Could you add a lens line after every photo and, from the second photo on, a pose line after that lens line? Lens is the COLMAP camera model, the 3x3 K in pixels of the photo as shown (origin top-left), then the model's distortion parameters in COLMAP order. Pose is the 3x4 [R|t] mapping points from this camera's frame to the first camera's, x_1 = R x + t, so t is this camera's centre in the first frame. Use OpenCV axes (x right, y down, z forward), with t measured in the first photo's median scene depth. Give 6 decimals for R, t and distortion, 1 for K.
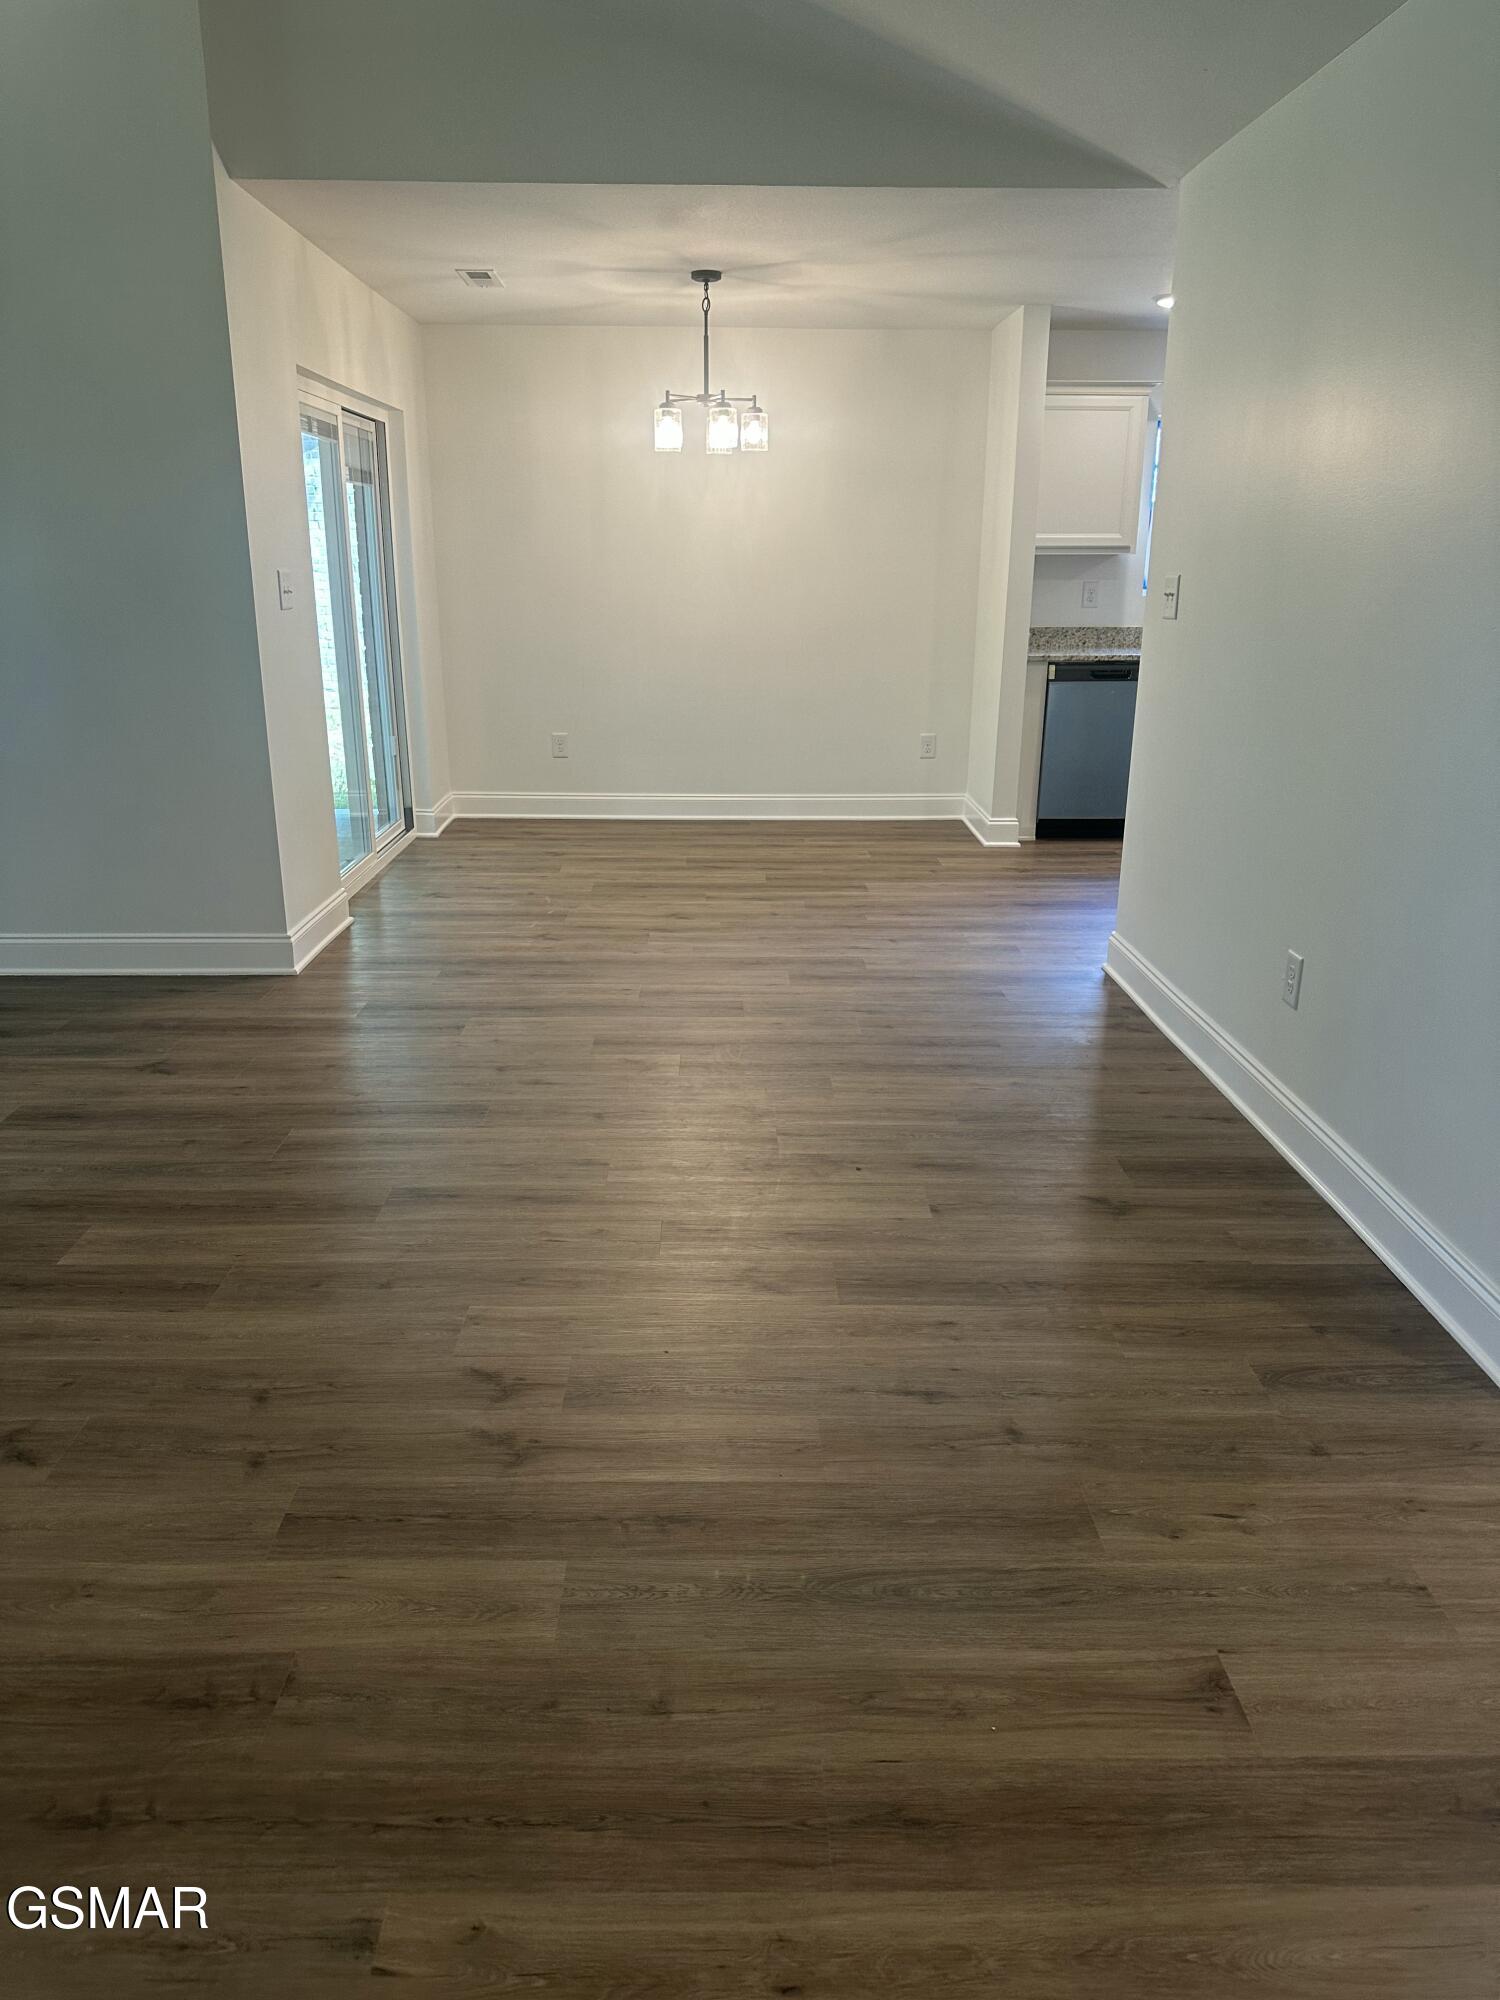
lens RADIAL K [[1407.3, 0, 750.0], [0, 1407.3, 1000.0], [0, 0, 1]] dist [0.000236, -0.003678]
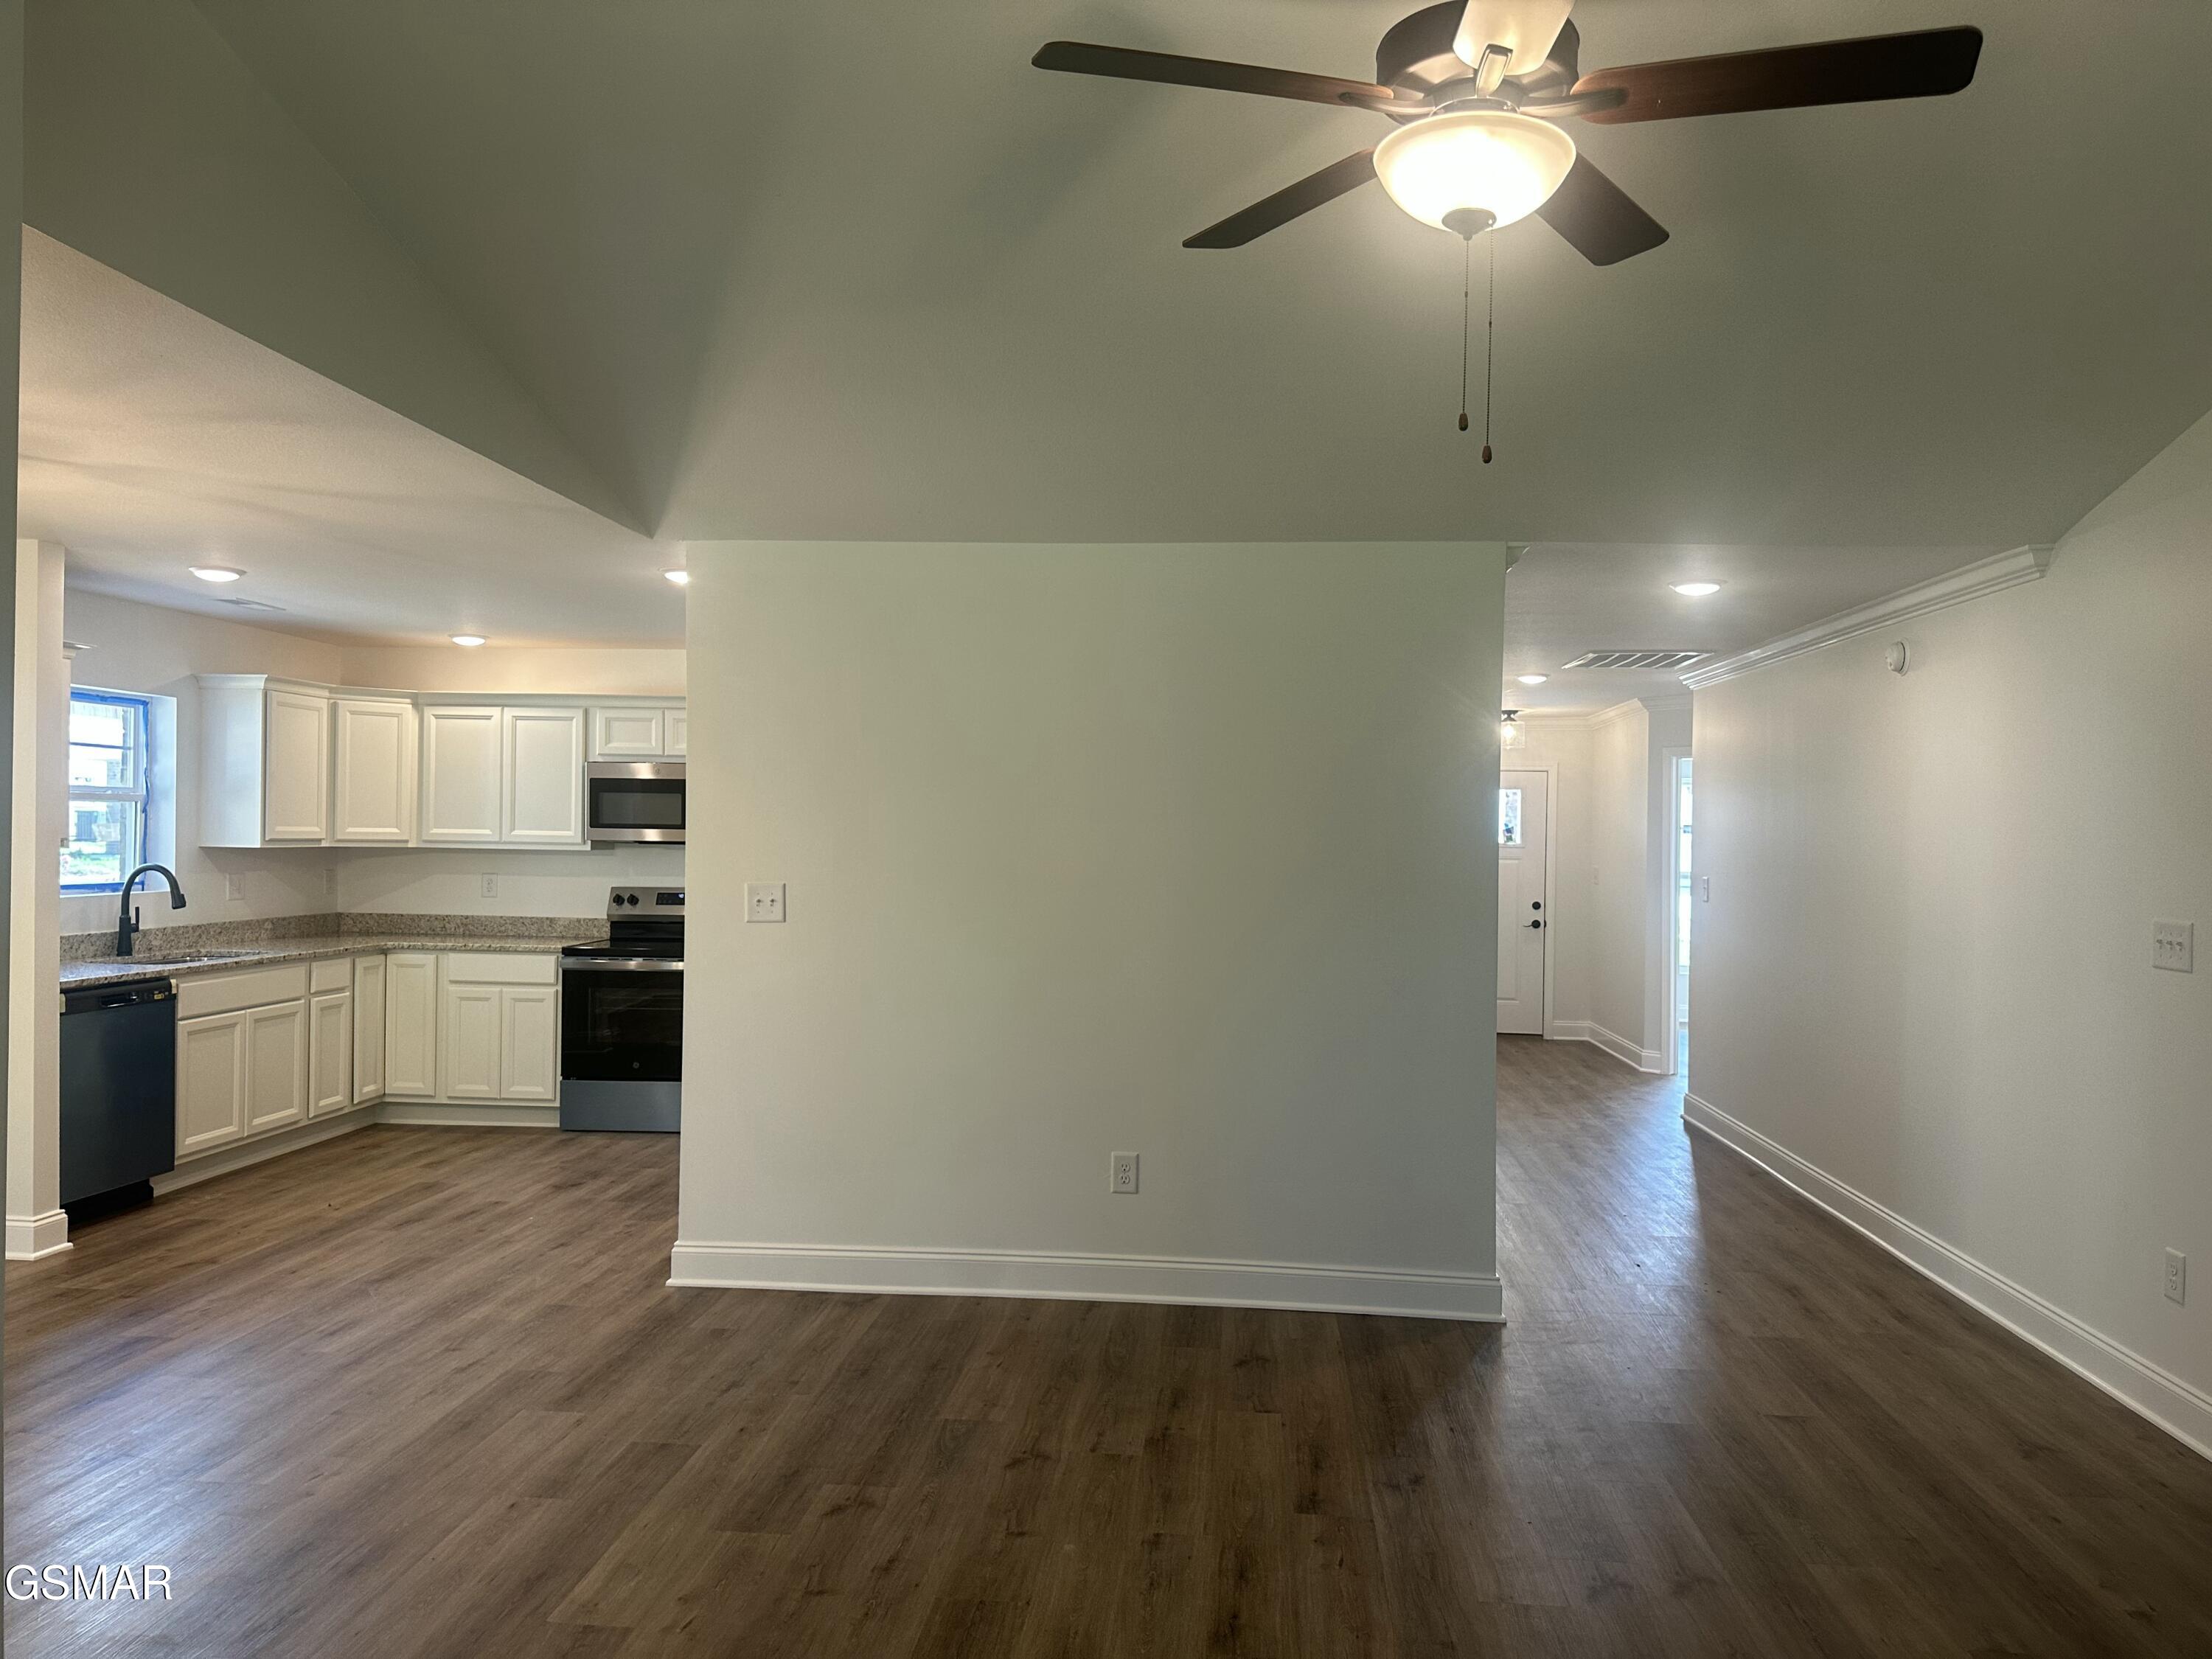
lens RADIAL K [[1556.5, 0, 1106.0], [0, 1556.5, 829.5], [0, 0, 1]] dist [0.000236, -0.003678]
pose [[0.116750, -0.007513, 0.993133, -0.960604], [0.287225, 0.957496, -0.026522, -0.262043], [-0.950721, 0.288349, 0.113946, 0.685168]]
